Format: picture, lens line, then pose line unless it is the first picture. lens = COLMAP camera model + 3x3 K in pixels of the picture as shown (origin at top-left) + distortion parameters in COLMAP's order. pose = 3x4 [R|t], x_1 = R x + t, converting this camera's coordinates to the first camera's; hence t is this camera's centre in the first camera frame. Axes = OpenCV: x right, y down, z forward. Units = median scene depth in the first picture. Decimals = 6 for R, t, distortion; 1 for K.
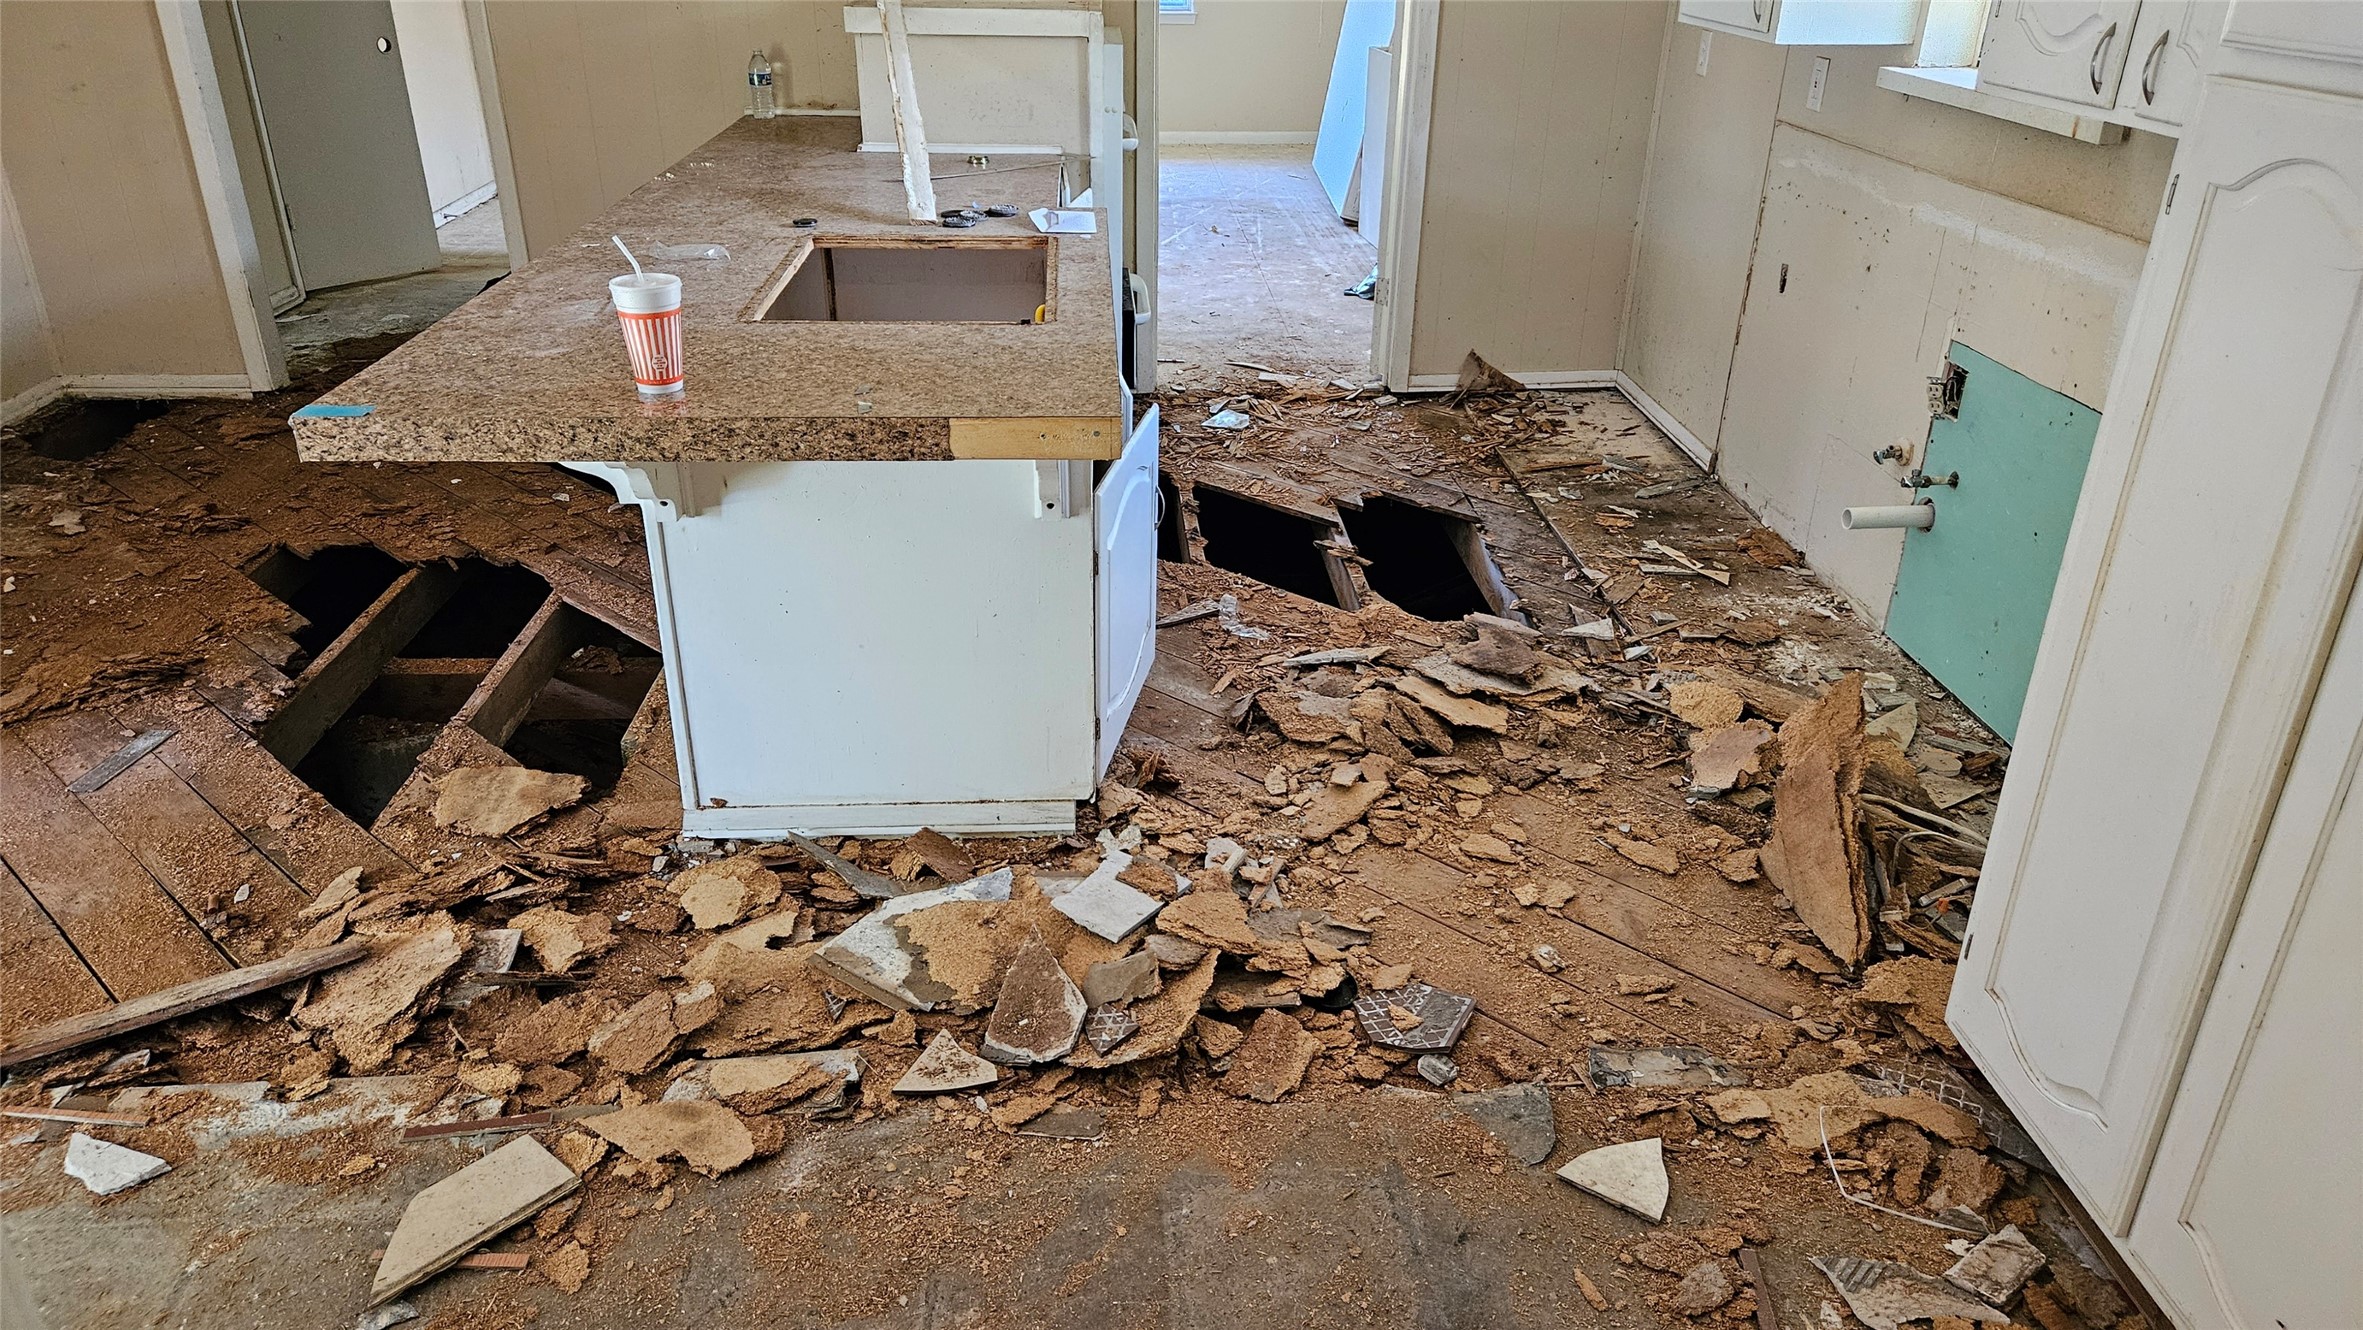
lens RADIAL K [[1563.7, 0, 1189.3], [0, 1563.7, 657.7], [0, 0, 1]] dist [0.062182, -0.043291]
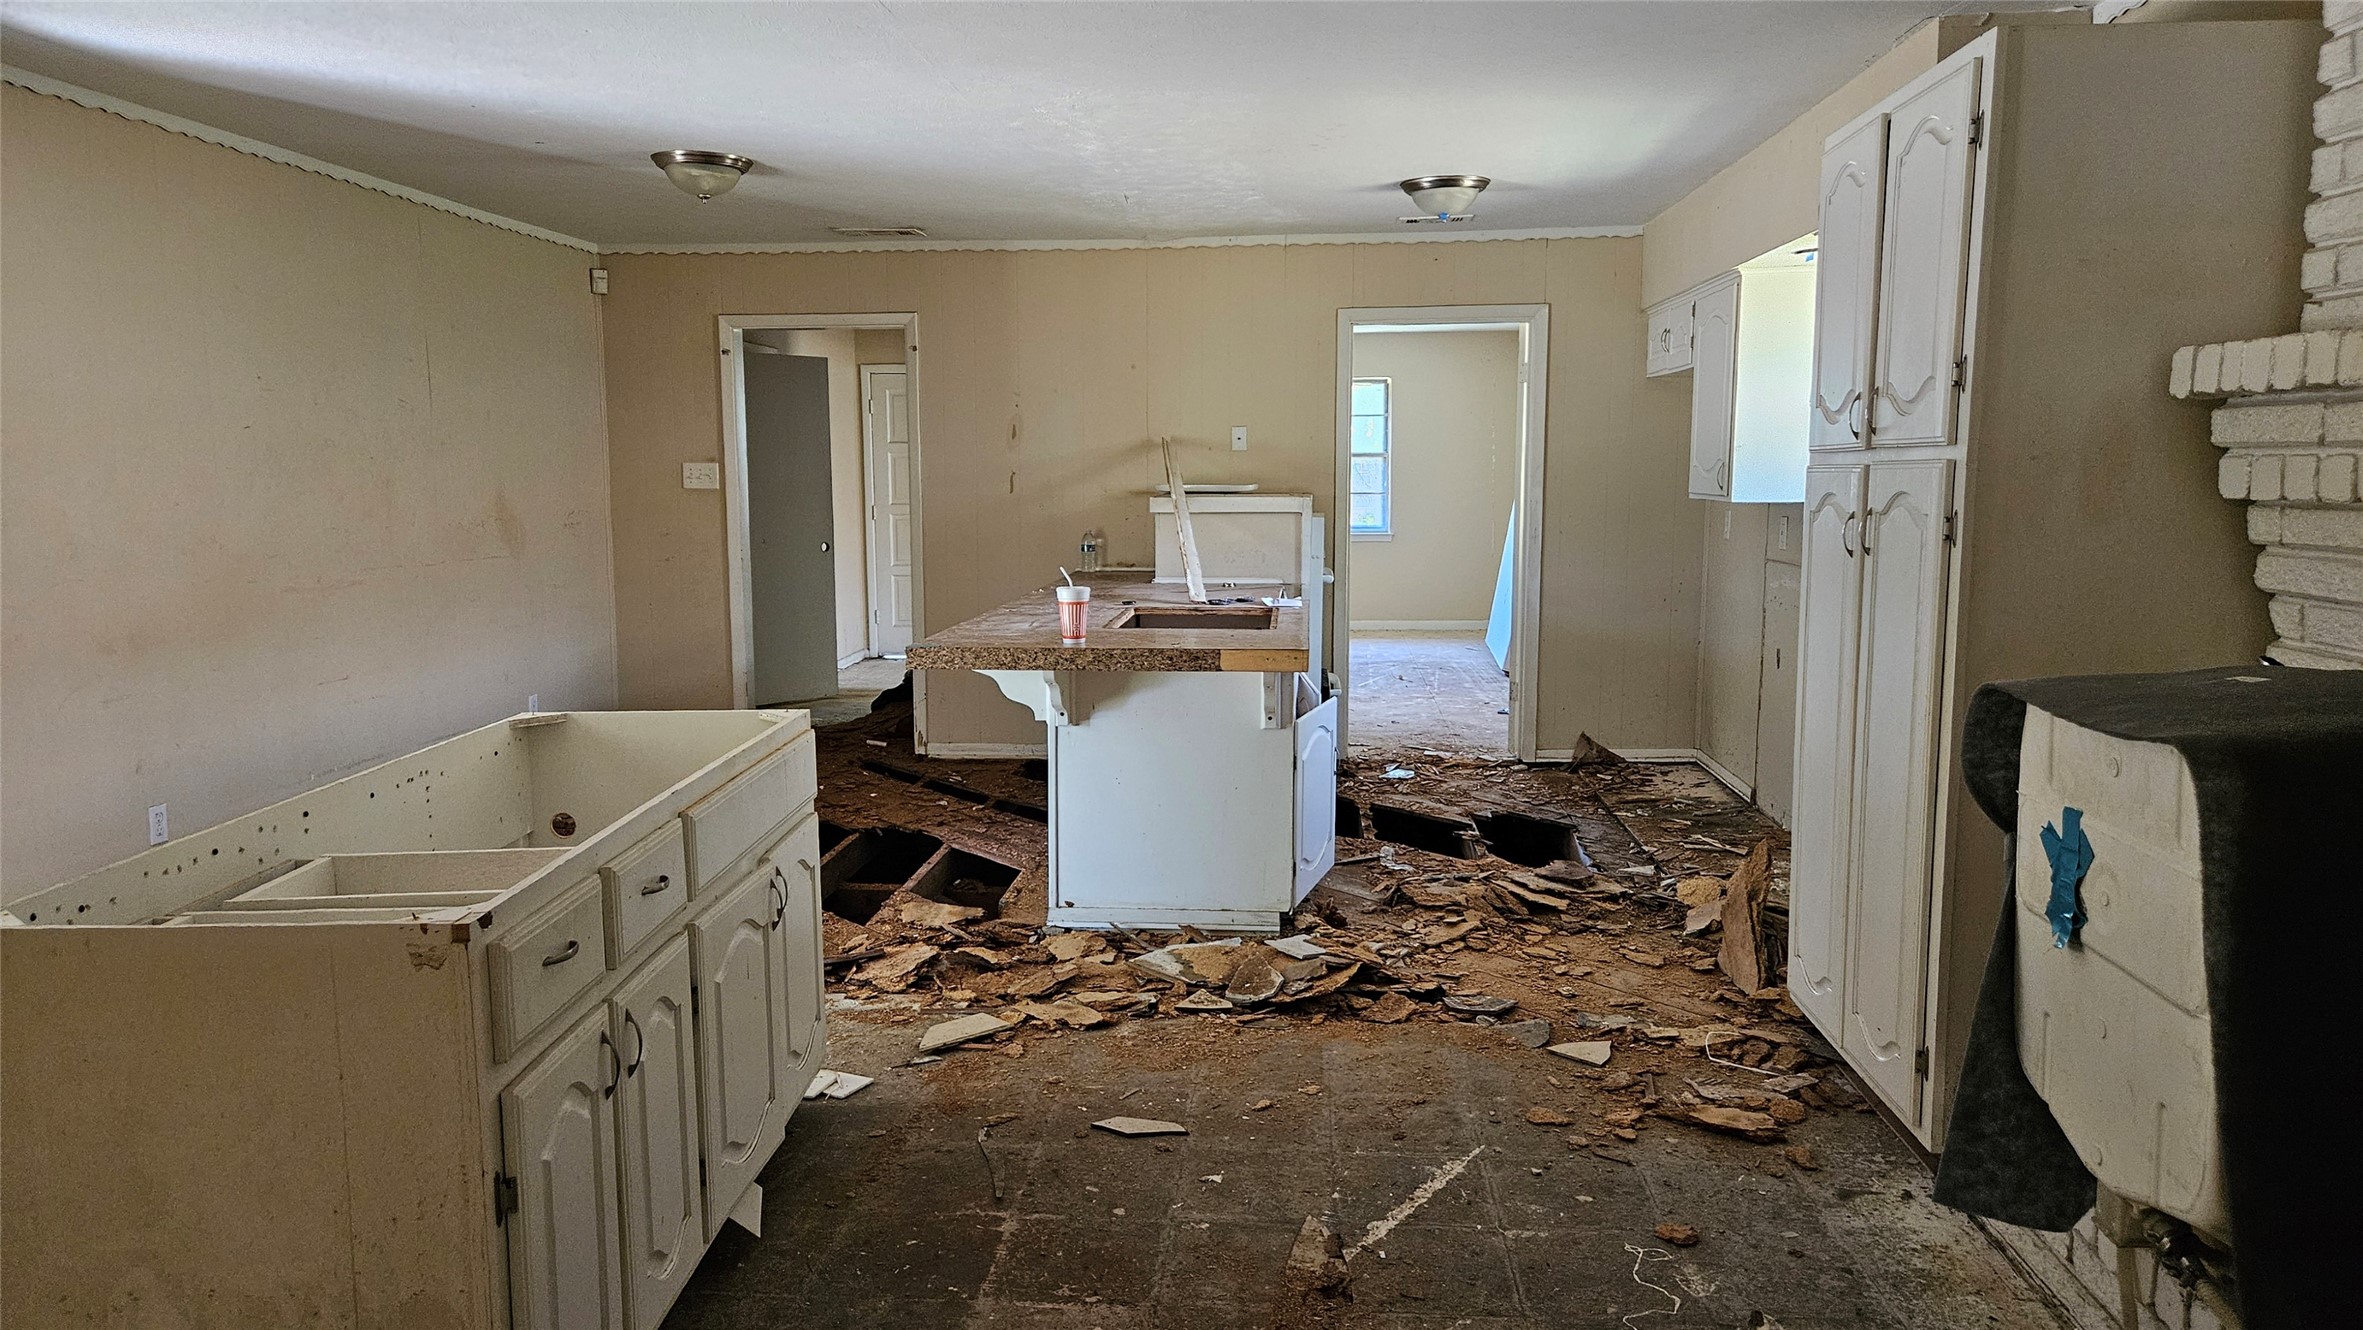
lens RADIAL K [[1563.7, 0, 1192.5], [0, 1563.7, 651.1], [0, 0, 1]] dist [0.062182, -0.043291]
pose [[0.990737, -0.000891, -0.135788, 0.056620], [-0.043868, 0.944260, -0.326265, 0.356936], [0.128510, 0.329200, 0.935475, -0.608478]]
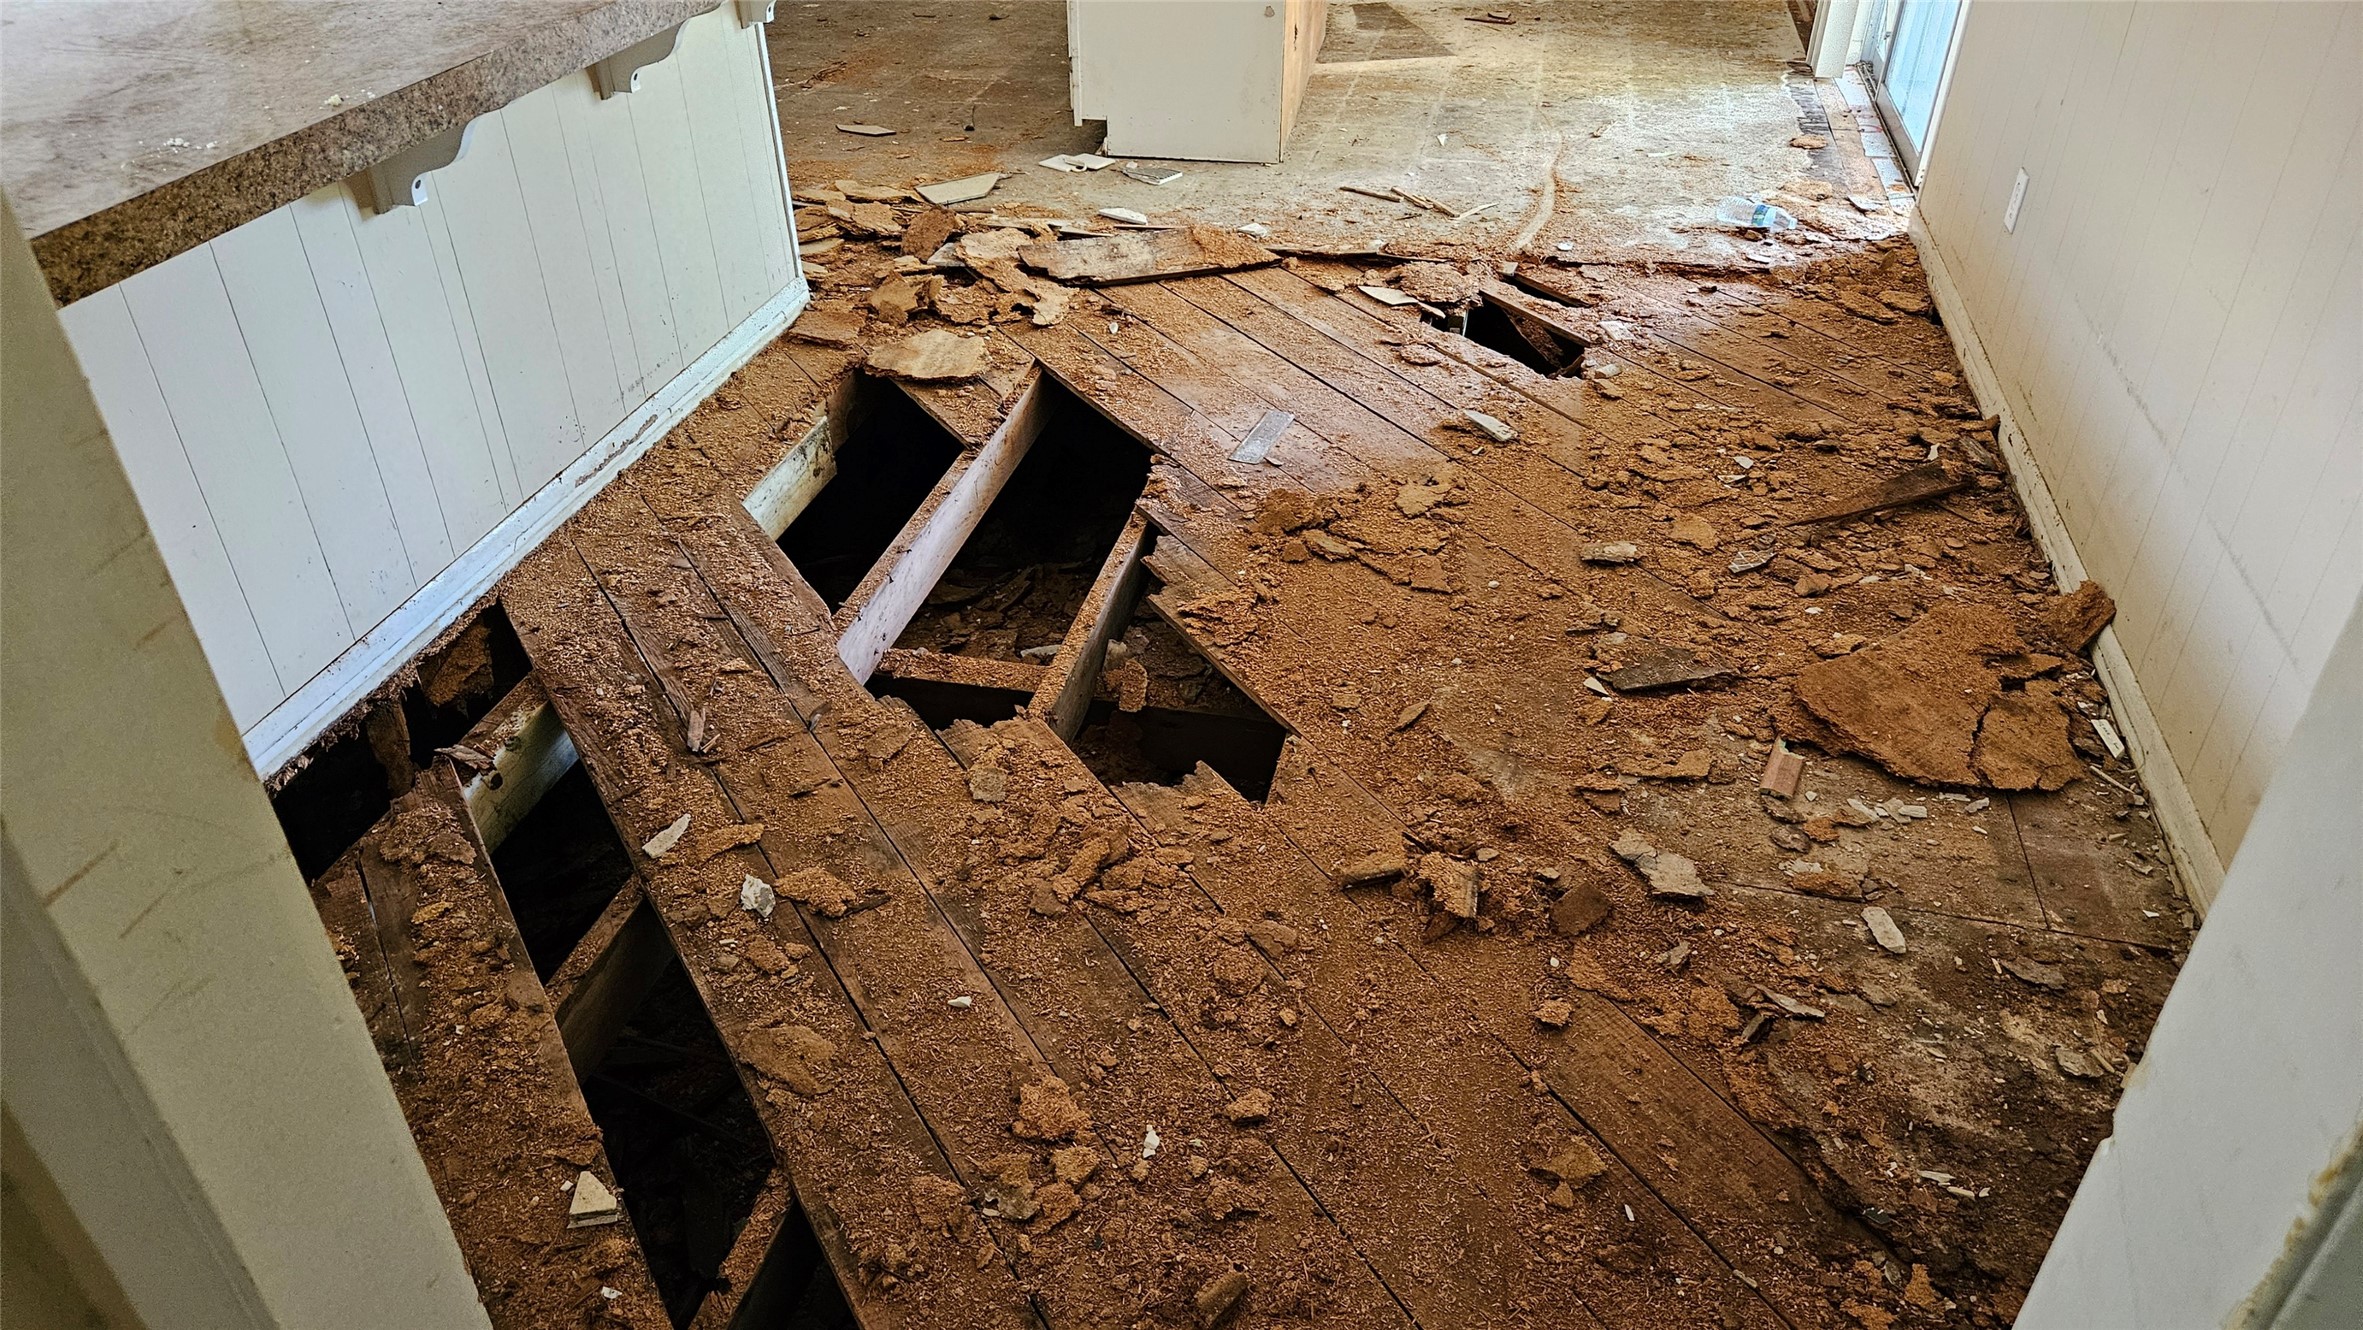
lens RADIAL K [[1563.7, 0, 1180.8], [0, 1563.7, 663.8], [0, 0, 1]] dist [0.062182, -0.043291]
pose [[-0.958486, -0.163918, 0.233313, -0.930999], [0.122472, 0.502257, 0.856001, -0.789884], [-0.257497, 0.849040, -0.461332, 1.704919]]
